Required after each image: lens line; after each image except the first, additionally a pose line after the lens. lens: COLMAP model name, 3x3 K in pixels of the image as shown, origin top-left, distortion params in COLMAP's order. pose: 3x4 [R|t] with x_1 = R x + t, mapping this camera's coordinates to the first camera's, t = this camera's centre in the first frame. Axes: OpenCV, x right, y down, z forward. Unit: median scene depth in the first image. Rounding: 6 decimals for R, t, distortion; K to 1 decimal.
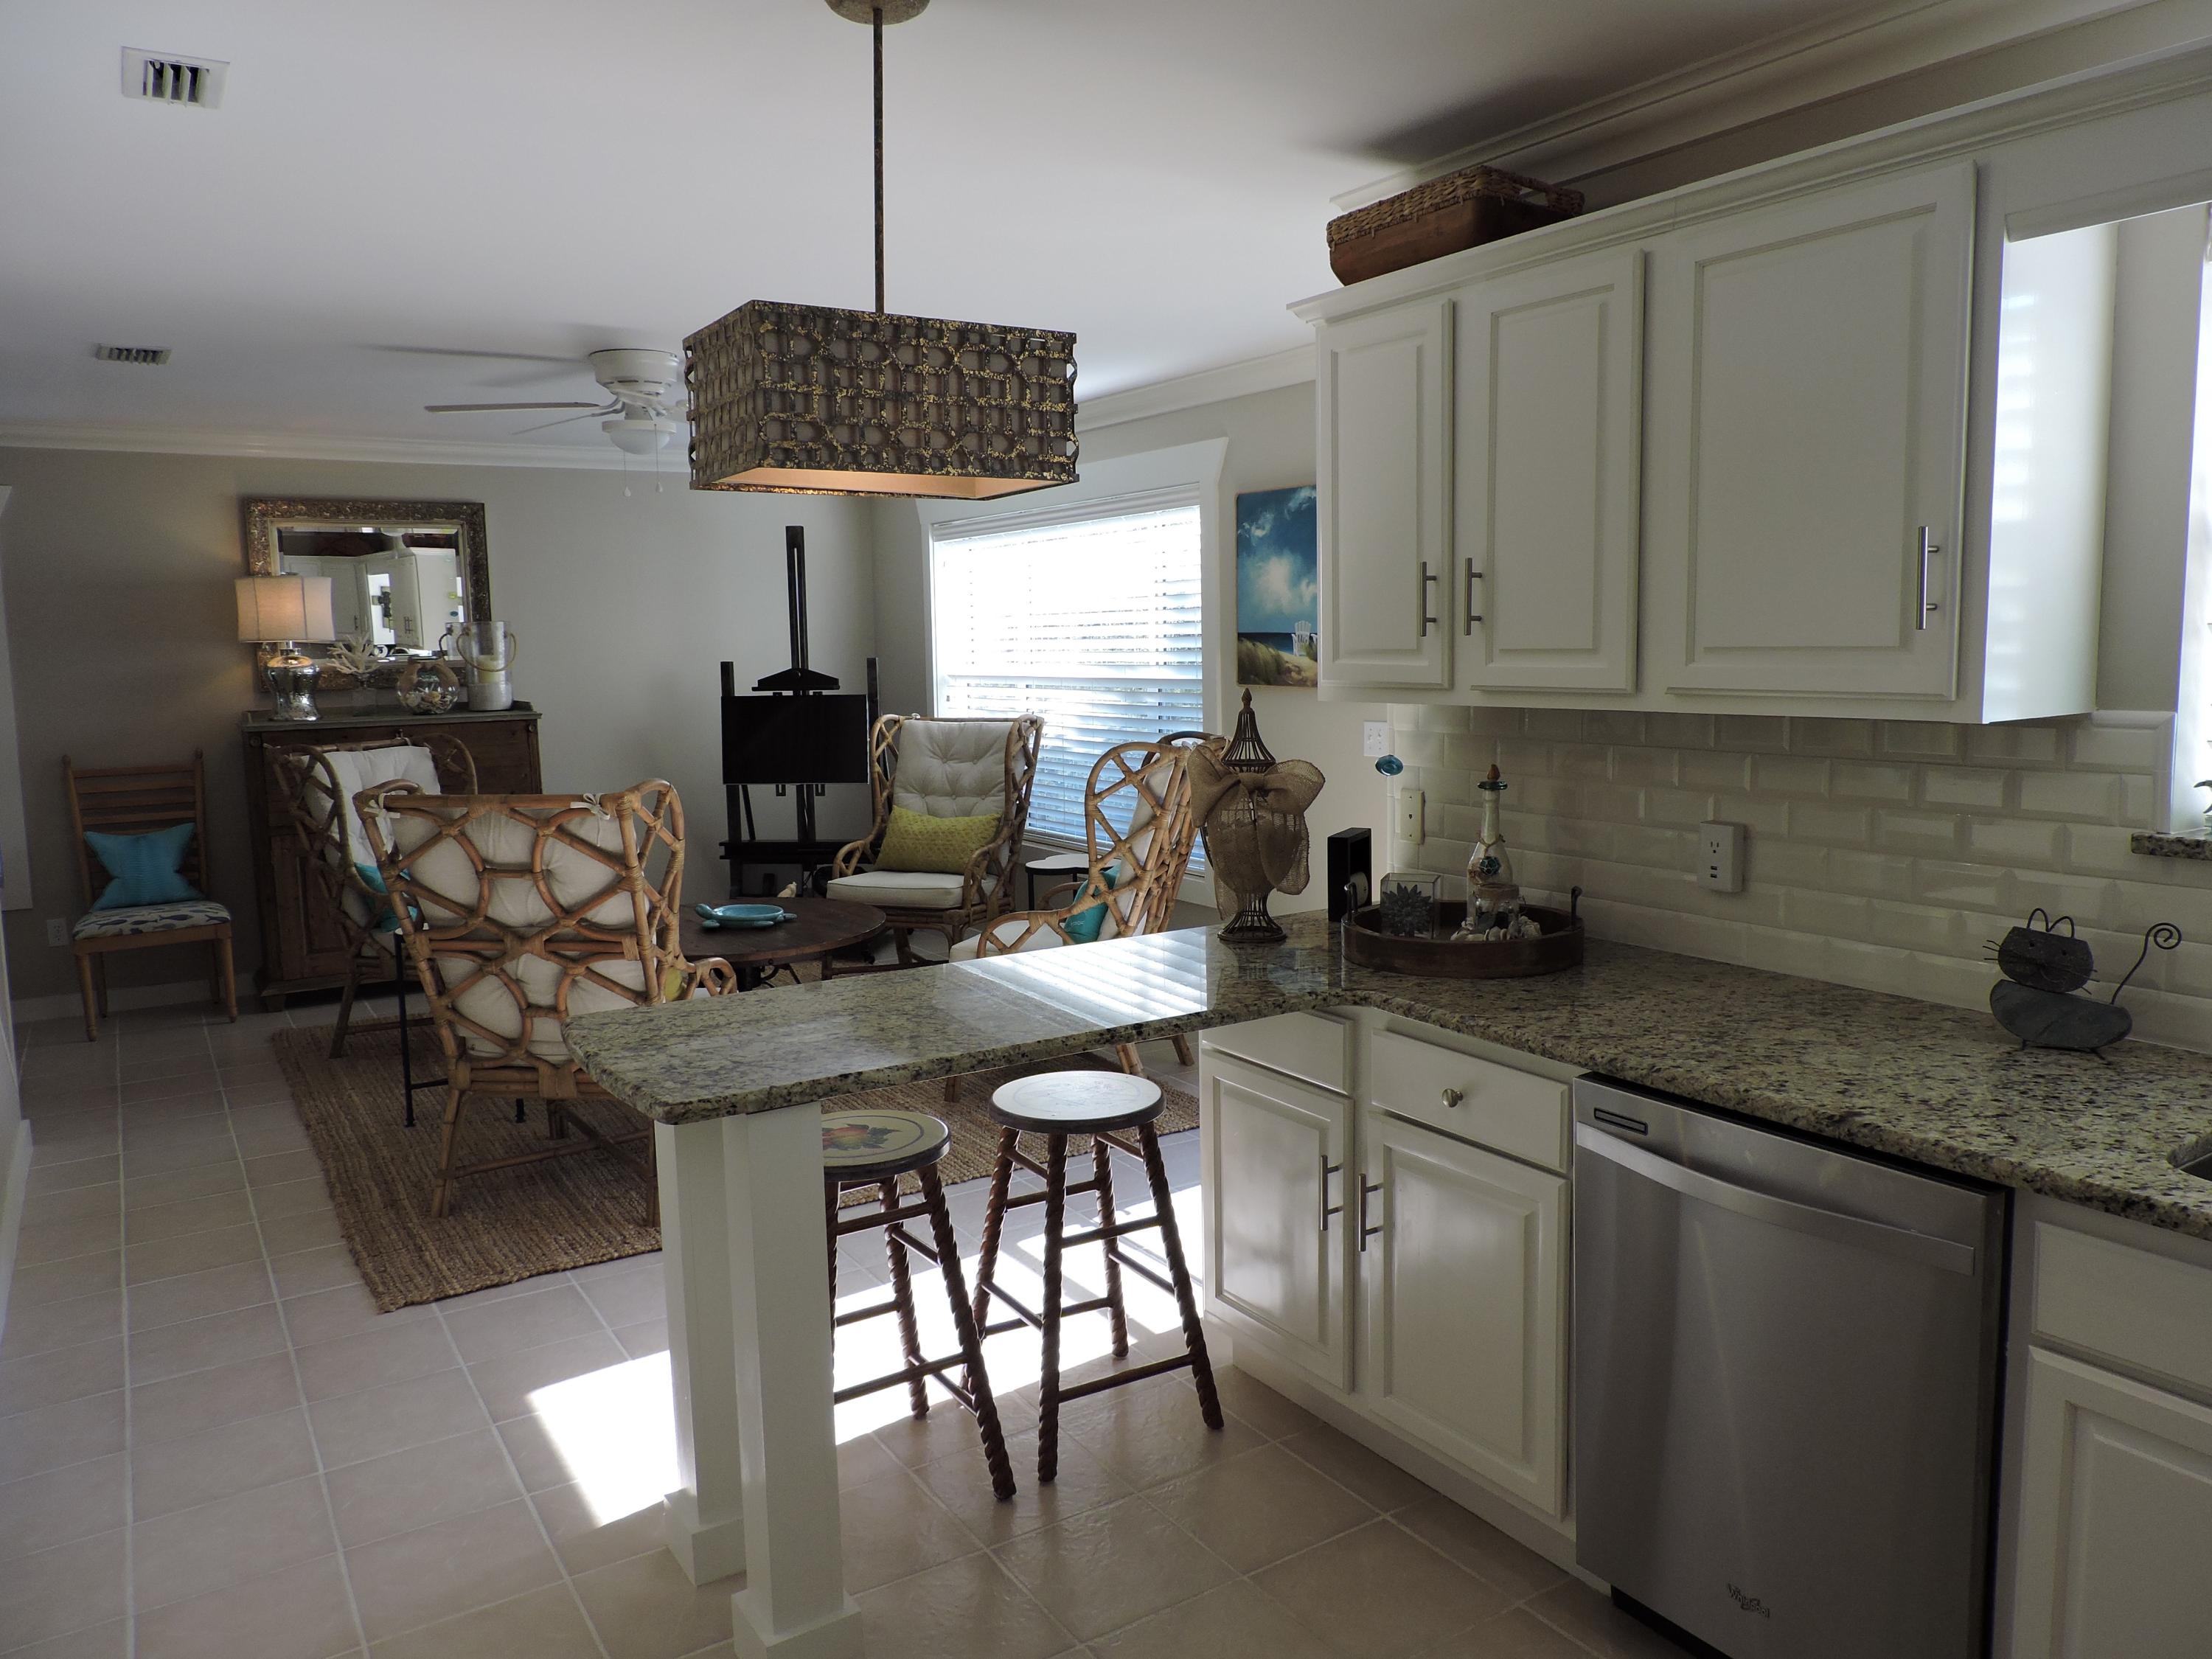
lens RADIAL K [[1563.8, 0, 1118.5], [0, 1563.8, 829.1], [0, 0, 1]] dist [-0.023670, 0.002691]
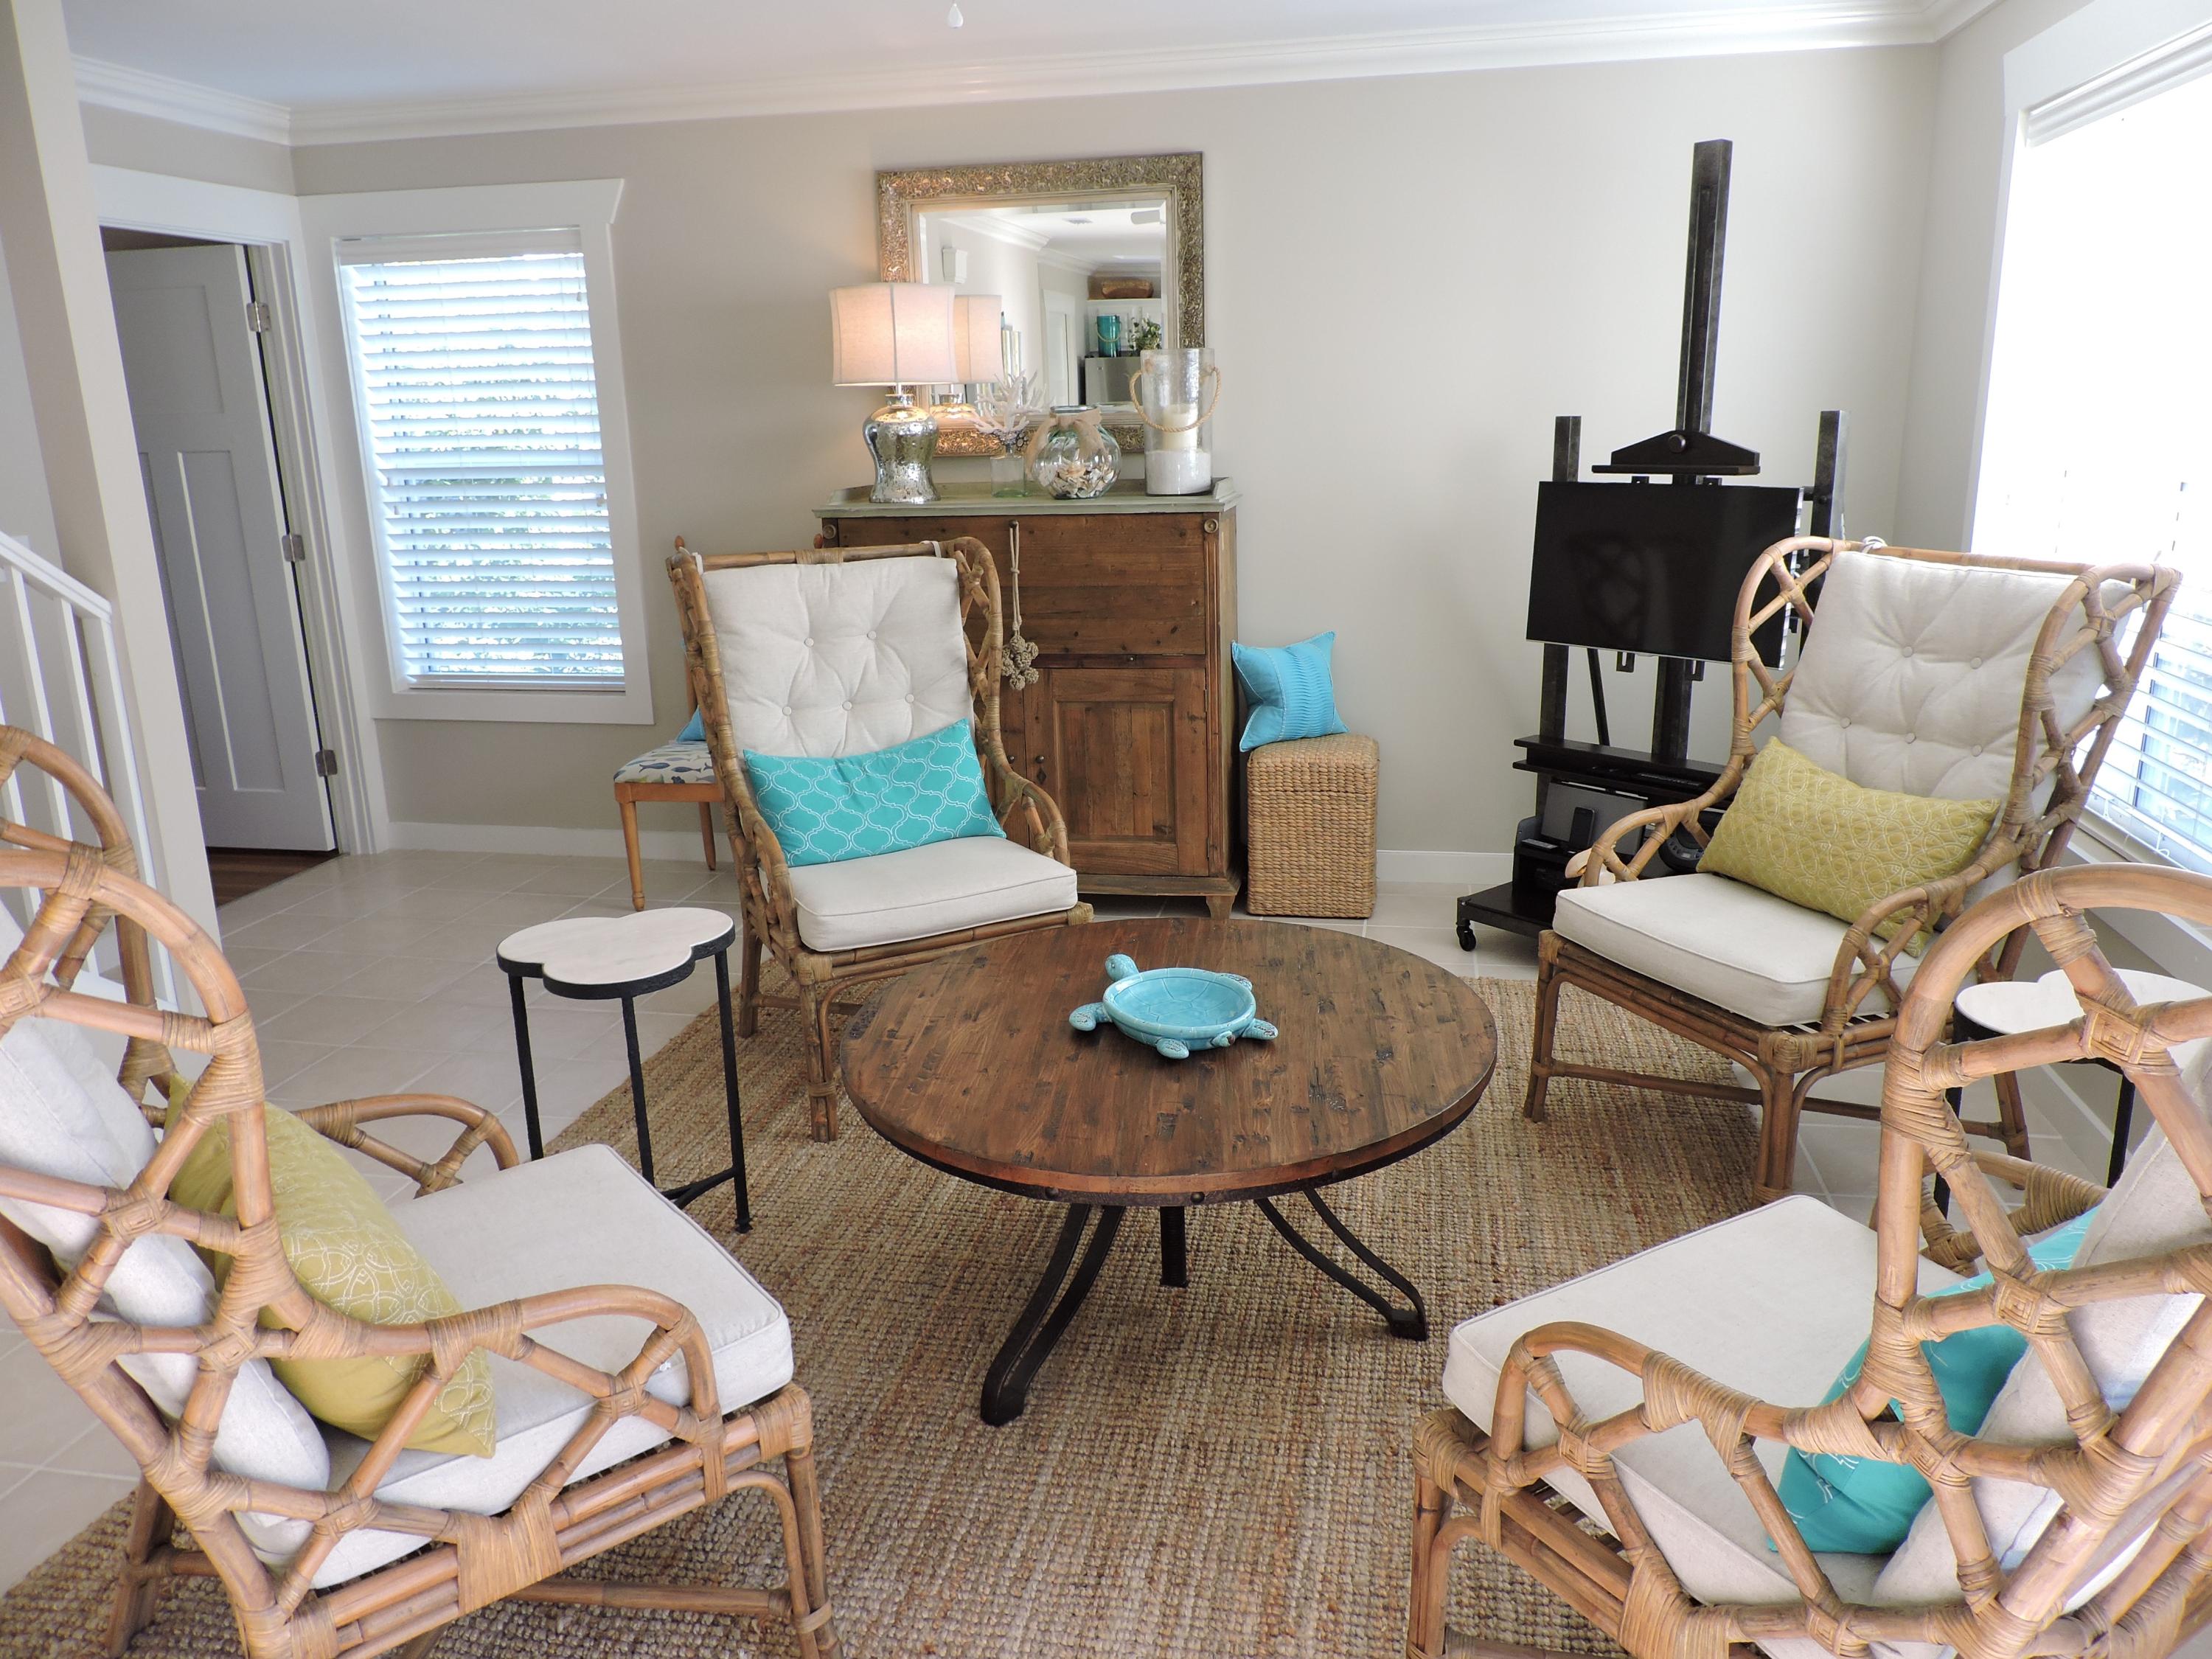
lens RADIAL K [[1563.8, 0, 1118.5], [0, 1563.8, 829.1], [0, 0, 1]] dist [-0.023670, 0.002691]
pose [[0.722182, 0.179975, -0.667879, 0.030635], [-0.072733, 0.979963, 0.185426, -0.059819], [0.687869, -0.085334, 0.720801, 0.523153]]
